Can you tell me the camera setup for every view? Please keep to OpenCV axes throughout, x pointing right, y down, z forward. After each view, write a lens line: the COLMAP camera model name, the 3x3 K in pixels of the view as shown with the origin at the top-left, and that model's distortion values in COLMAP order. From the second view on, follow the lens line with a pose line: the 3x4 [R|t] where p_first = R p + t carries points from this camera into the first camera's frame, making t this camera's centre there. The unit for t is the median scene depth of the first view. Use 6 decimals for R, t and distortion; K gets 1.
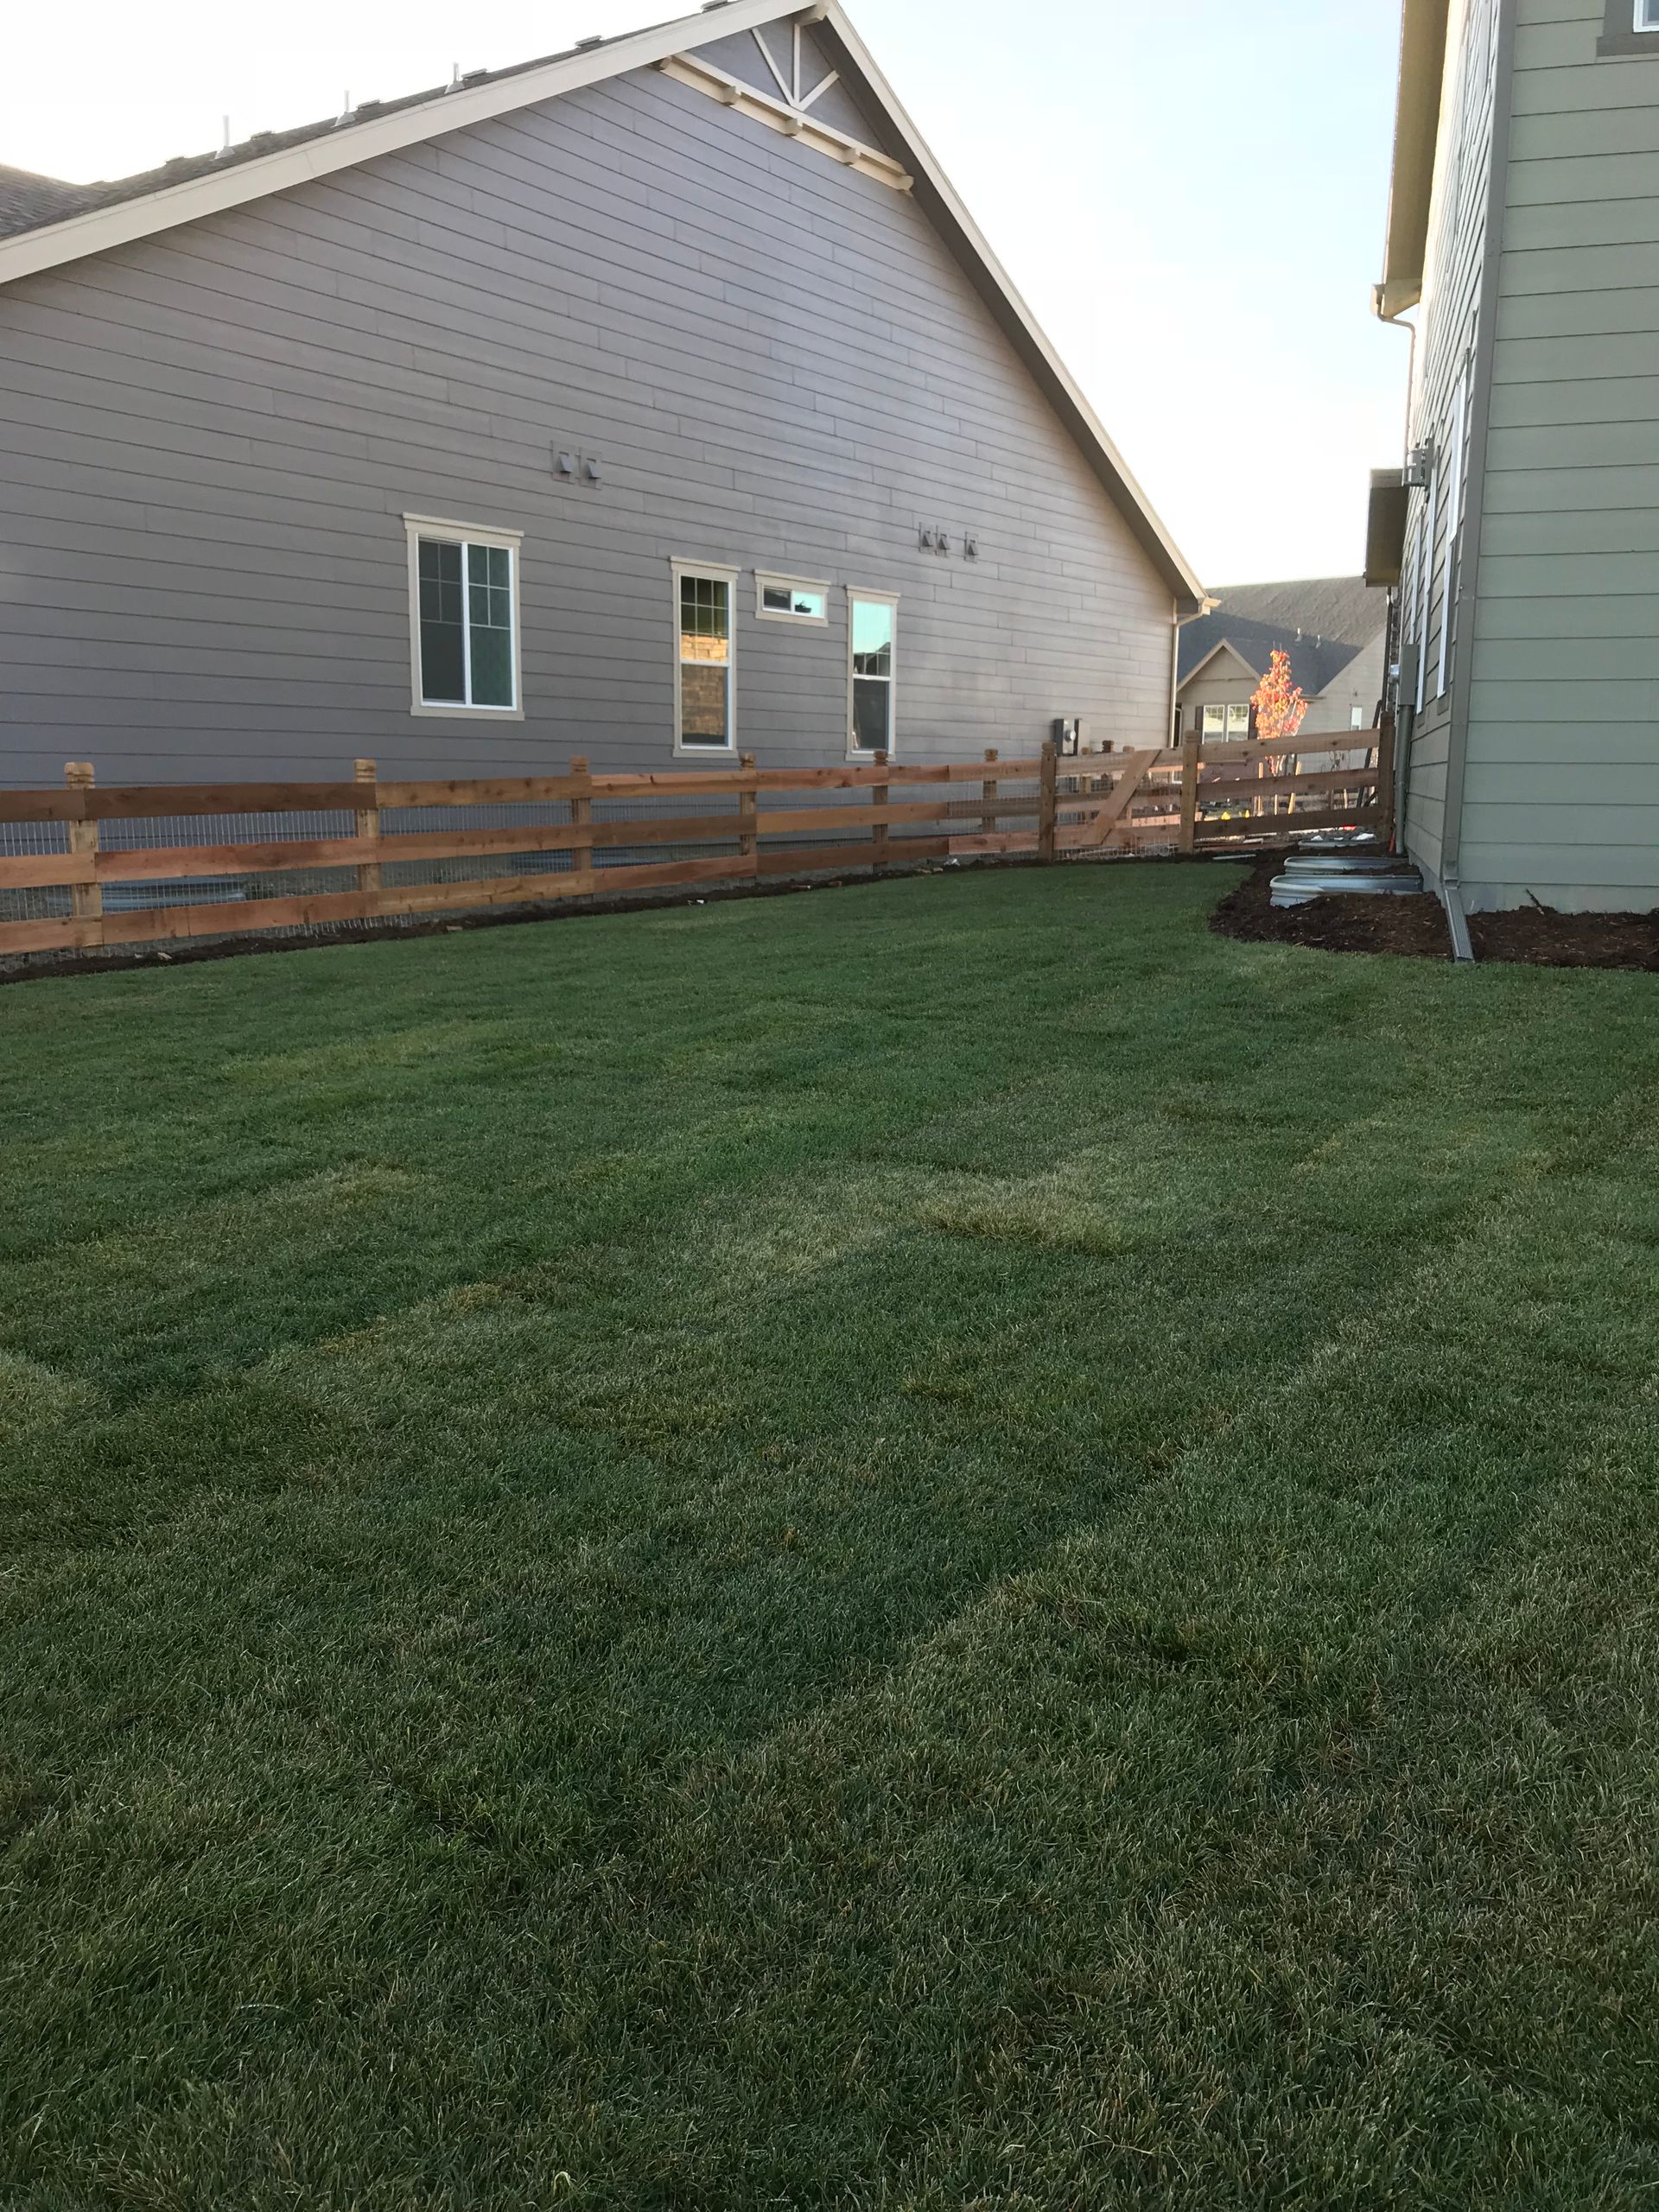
lens RADIAL K [[1809.3, 0, 811.0], [0, 1809.3, 1076.5], [0, 0, 1]] dist [0.126977, -0.384598]
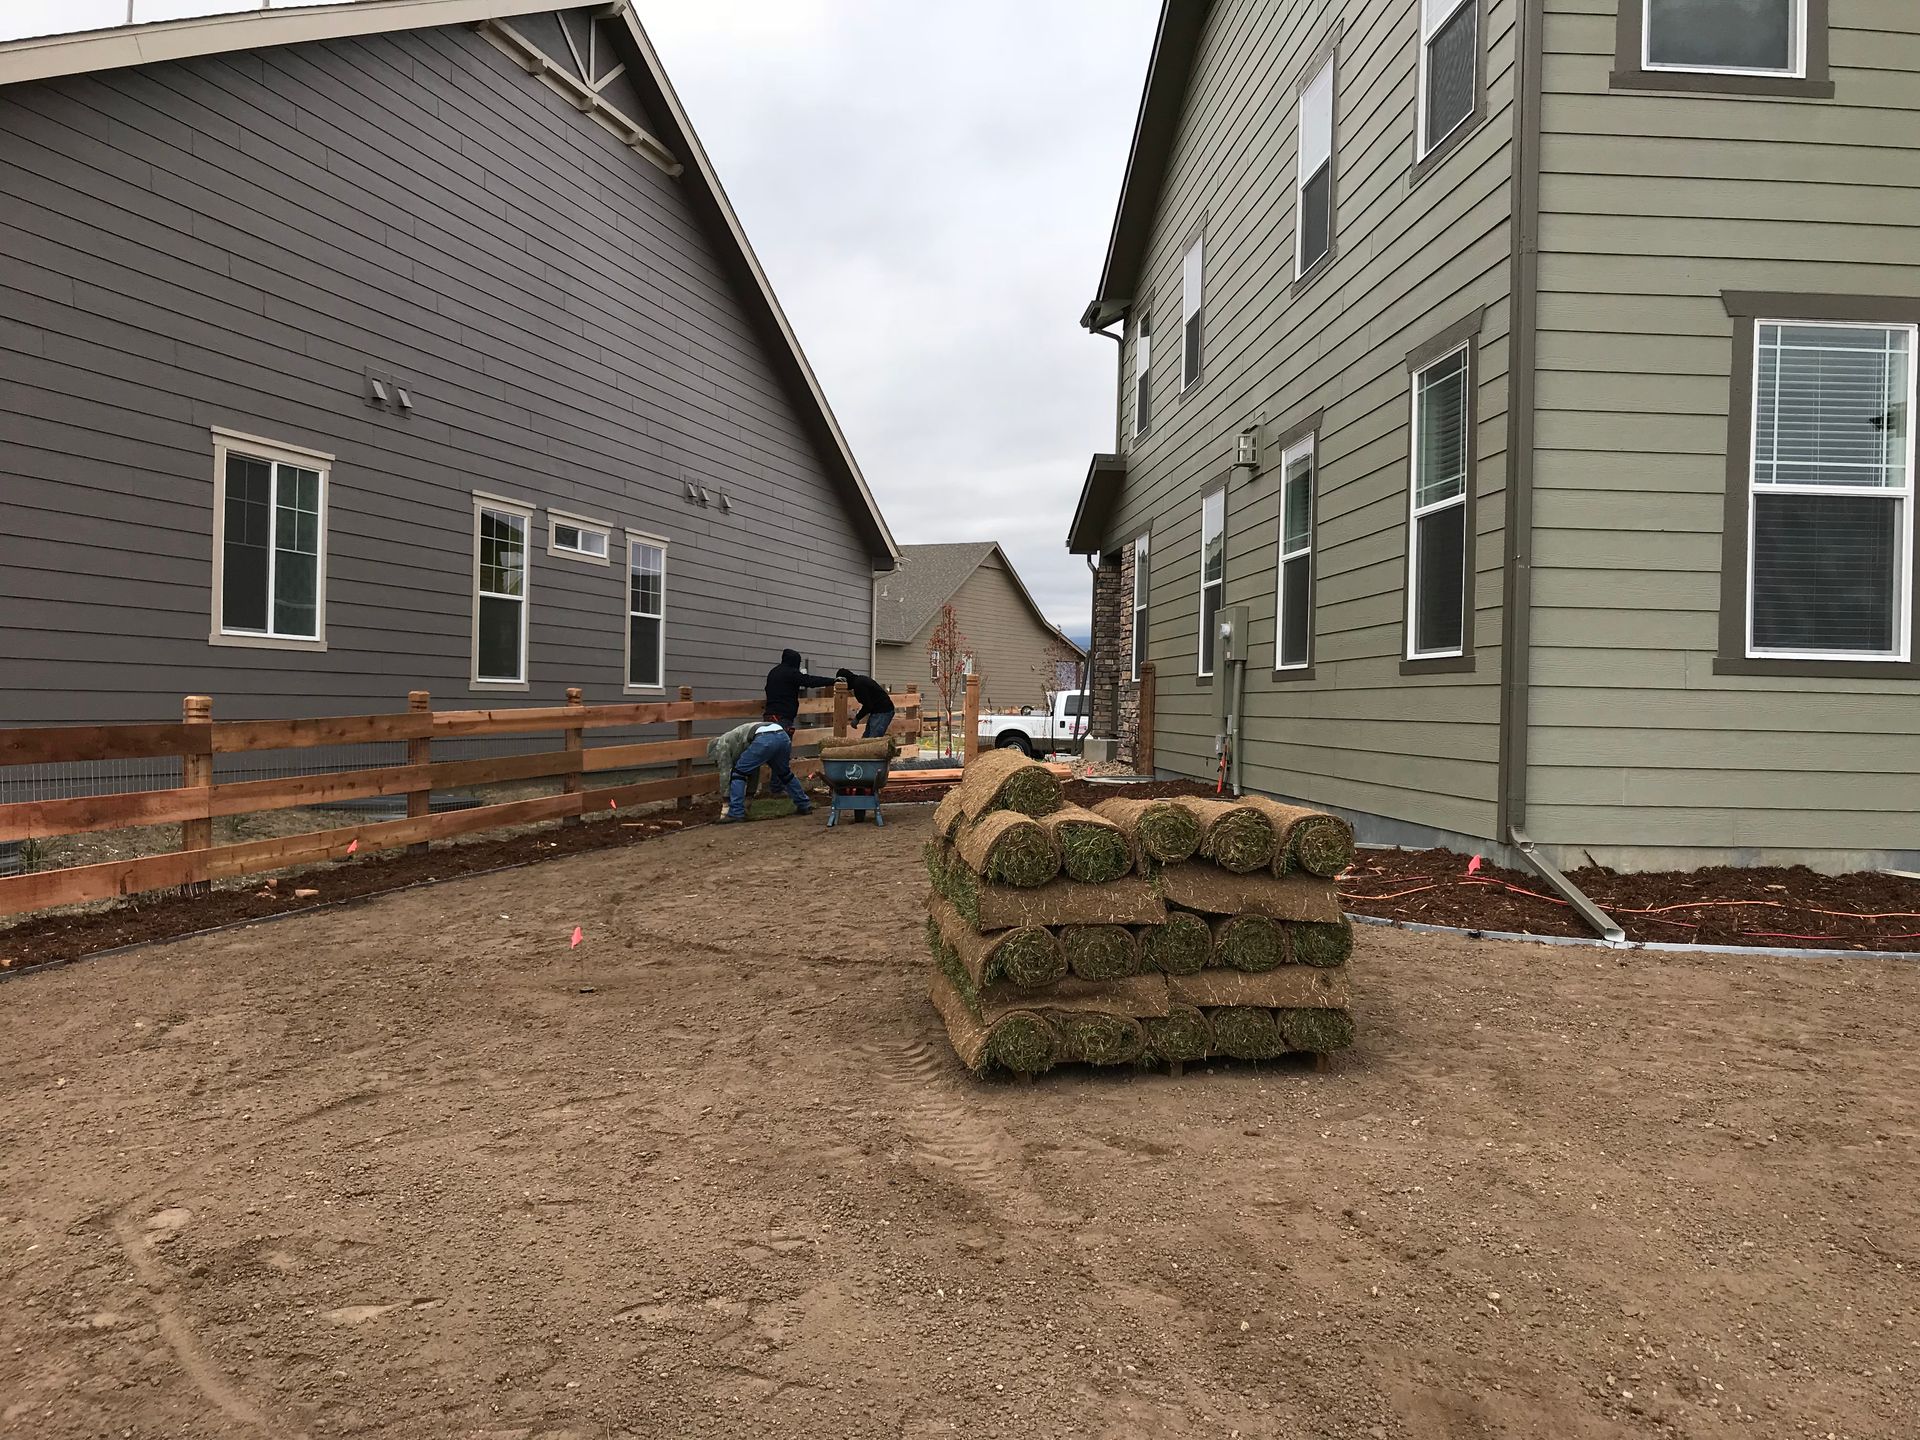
lens RADIAL K [[1577.2, 0, 955.0], [0, 1577.2, 706.9], [0, 0, 1]] dist [0.025062, -0.019531]
pose [[0.943553, 0.012725, 0.330978, -0.135970], [0.039791, 0.987670, -0.151410, -0.037510], [-0.328824, 0.156033, 0.931412, 0.171205]]
